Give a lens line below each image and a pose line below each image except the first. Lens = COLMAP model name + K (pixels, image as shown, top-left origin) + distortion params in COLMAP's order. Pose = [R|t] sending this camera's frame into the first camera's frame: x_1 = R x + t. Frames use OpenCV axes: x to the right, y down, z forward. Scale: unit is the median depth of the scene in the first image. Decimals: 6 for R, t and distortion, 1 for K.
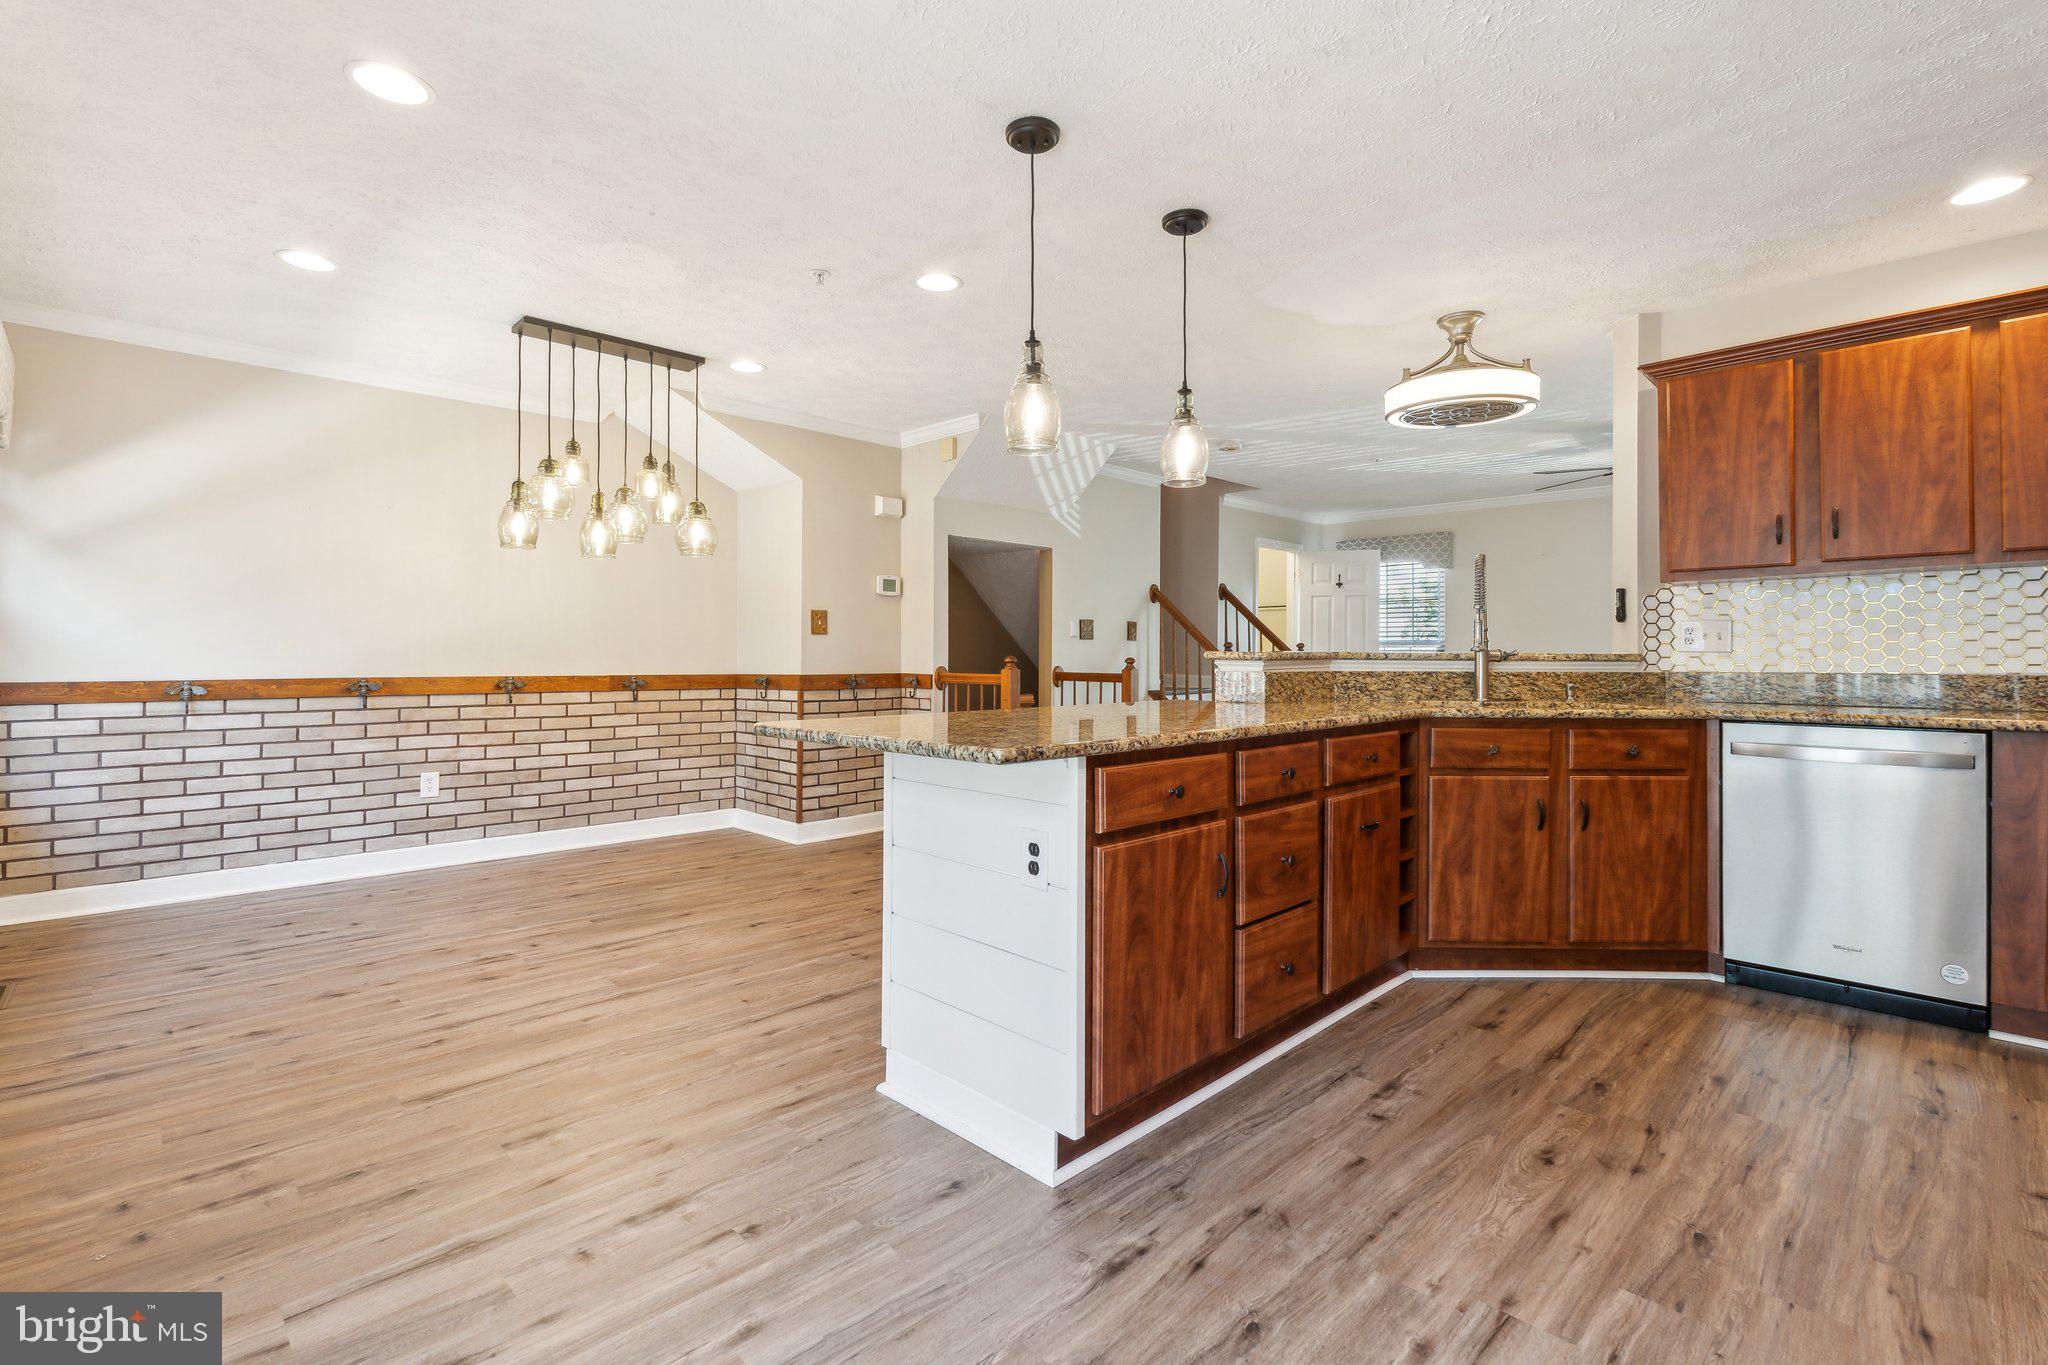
lens RADIAL K [[926.6, 0, 1014.0], [0, 926.6, 656.3], [0, 0, 1]] dist [-0.001424, -0.000513]
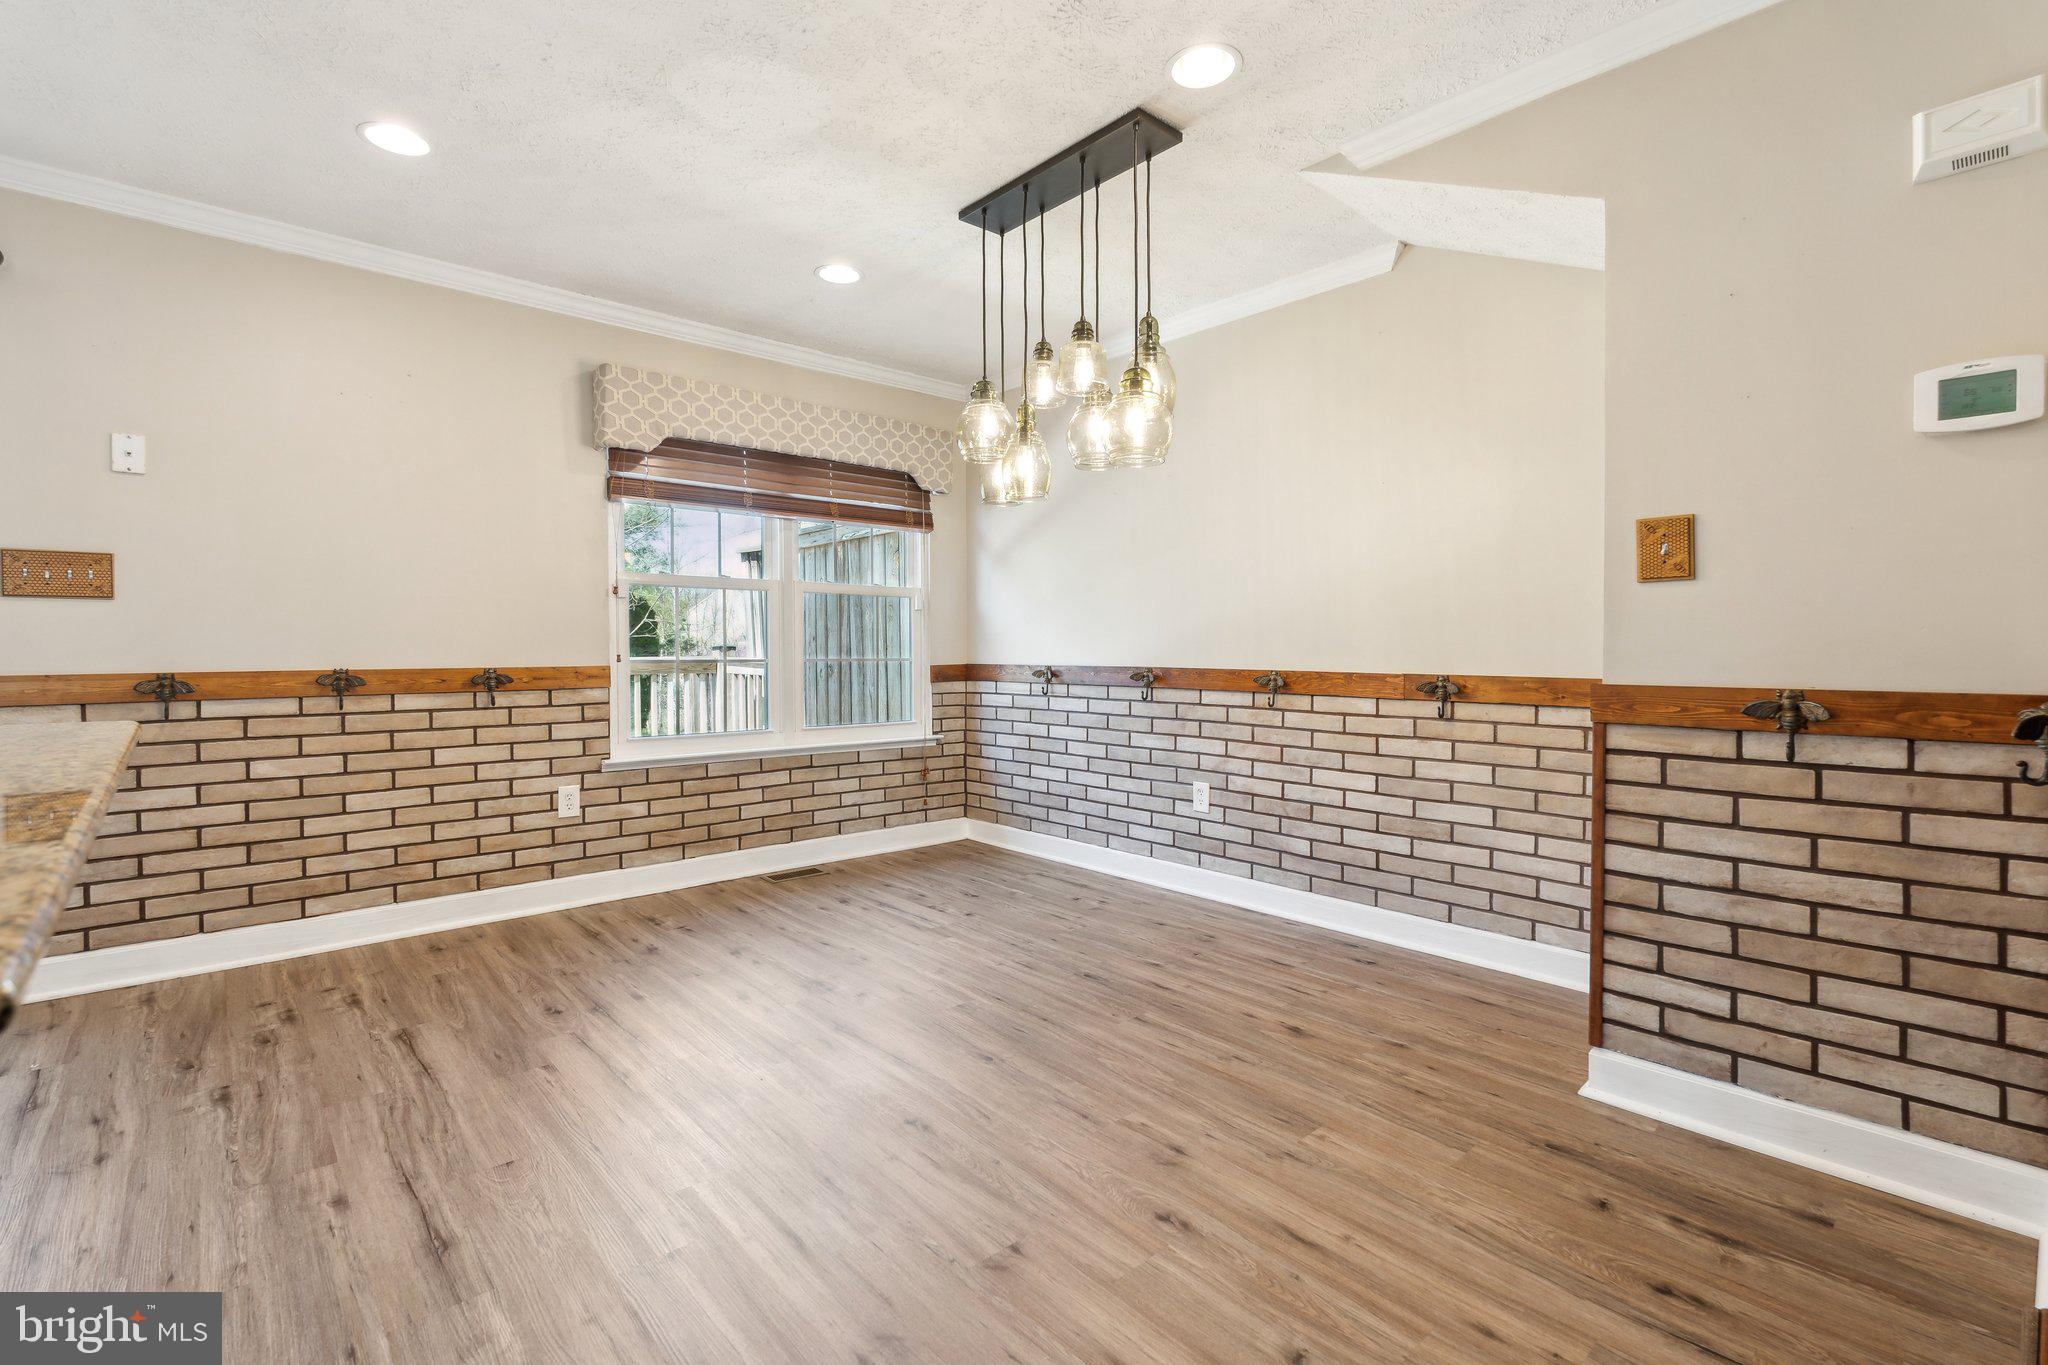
lens RADIAL K [[926.6, 0, 1014.0], [0, 926.6, 656.3], [0, 0, 1]] dist [-0.001424, -0.000513]
pose [[-0.045272, 0.005166, -0.998961, 0.249902], [-0.002384, 0.999983, 0.005280, 0.008492], [0.998972, 0.002620, -0.045259, 1.012328]]
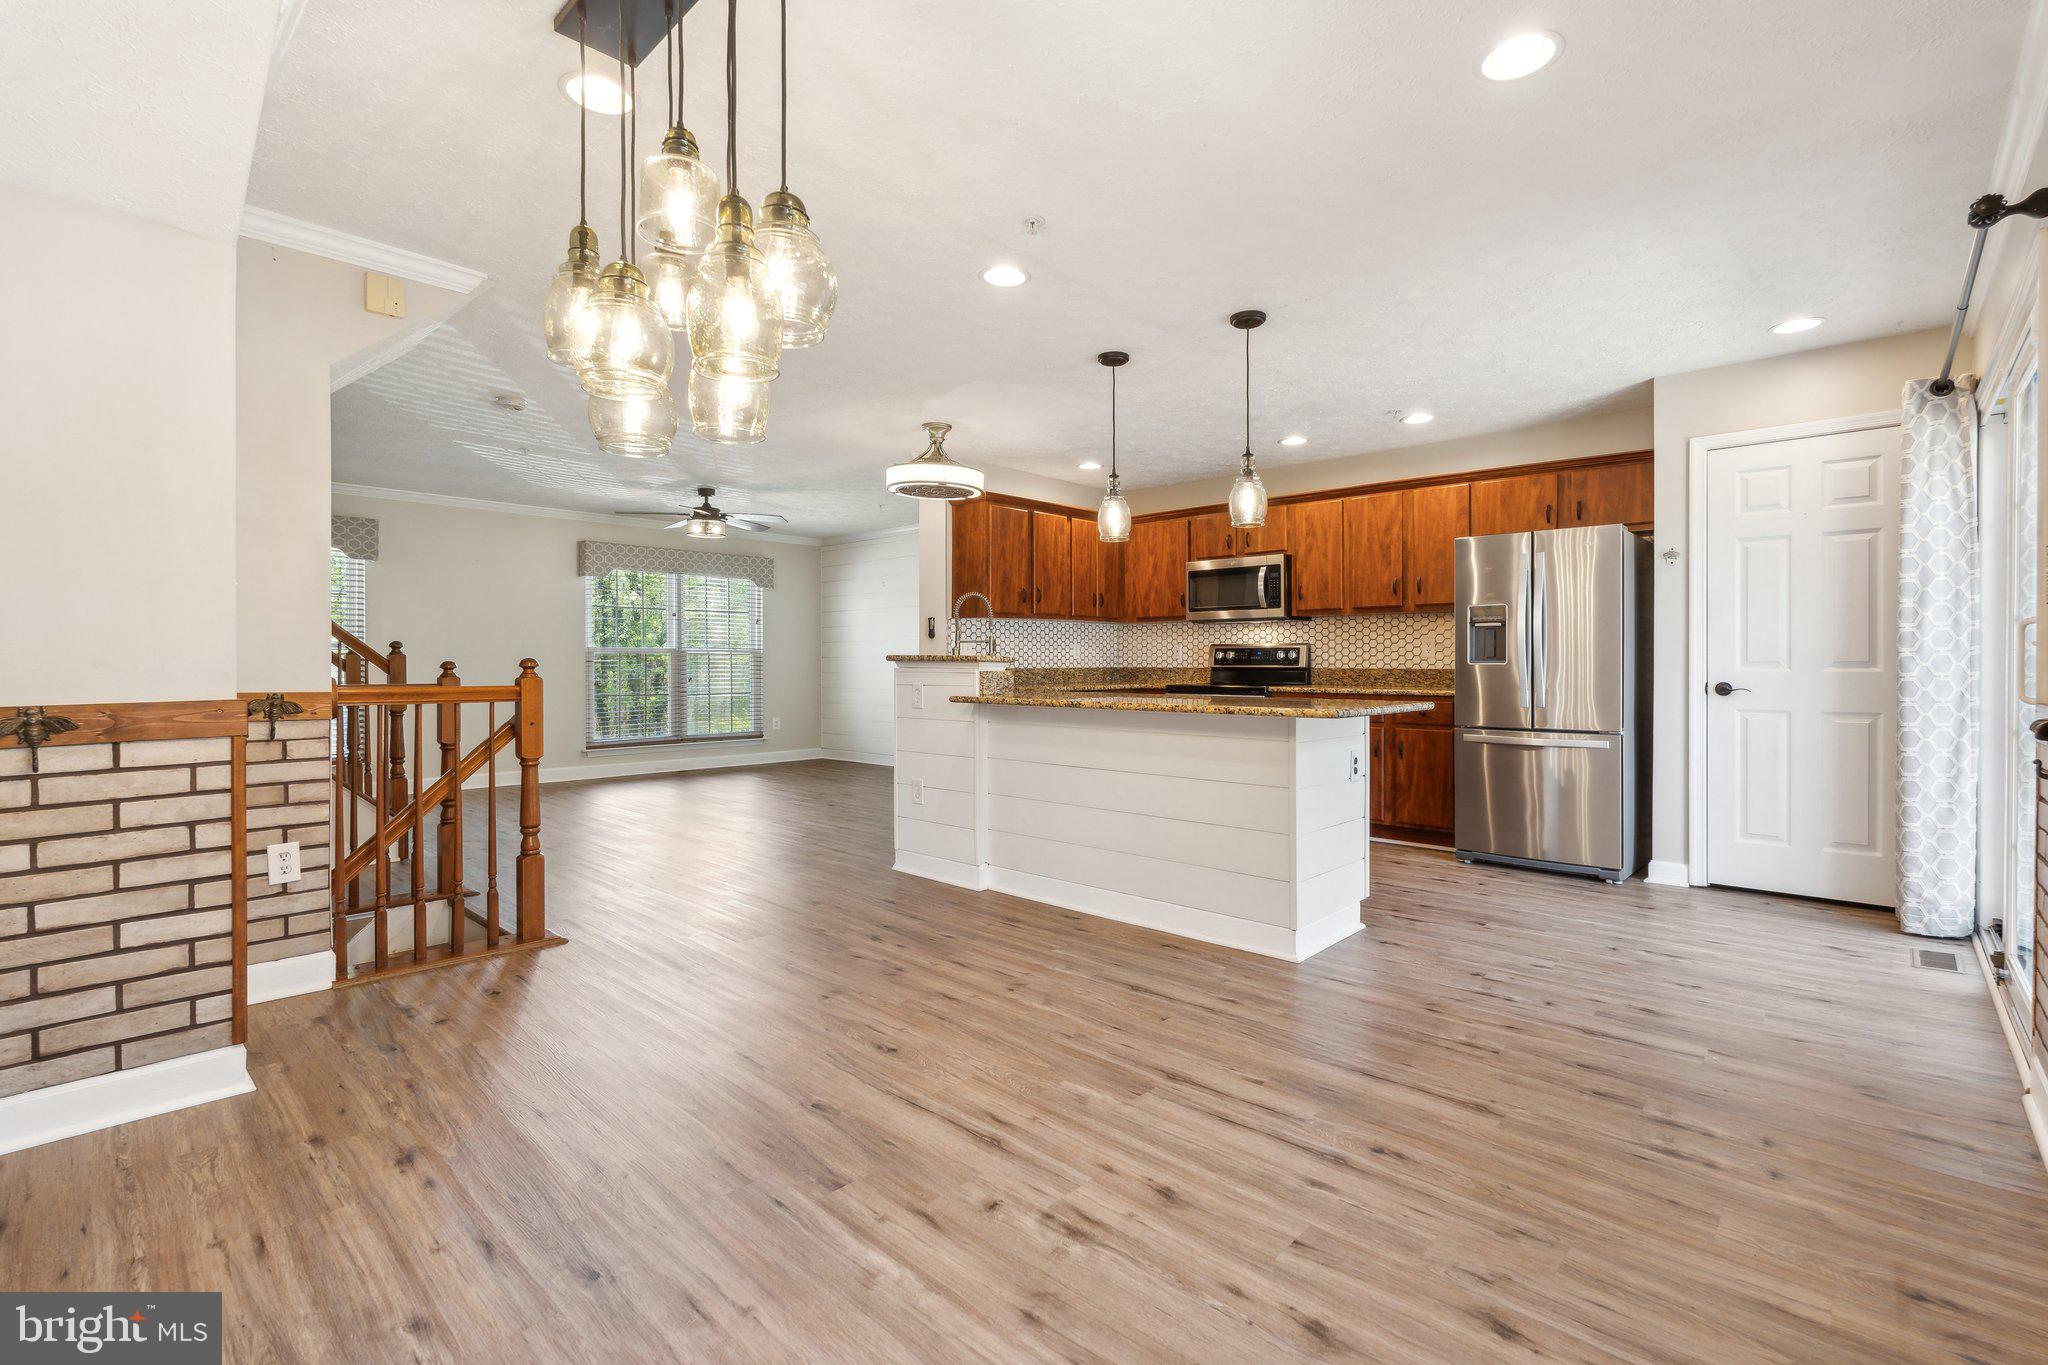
lens RADIAL K [[909.8, 0, 1020.8], [0, 909.8, 673.2], [0, 0, 1]] dist [-0.001970, -0.000428]
pose [[-0.043947, -0.012653, 0.998954, -0.892908], [-0.001608, 0.999919, 0.012594, 0.001764], [-0.999033, -0.001053, -0.043964, 0.870591]]
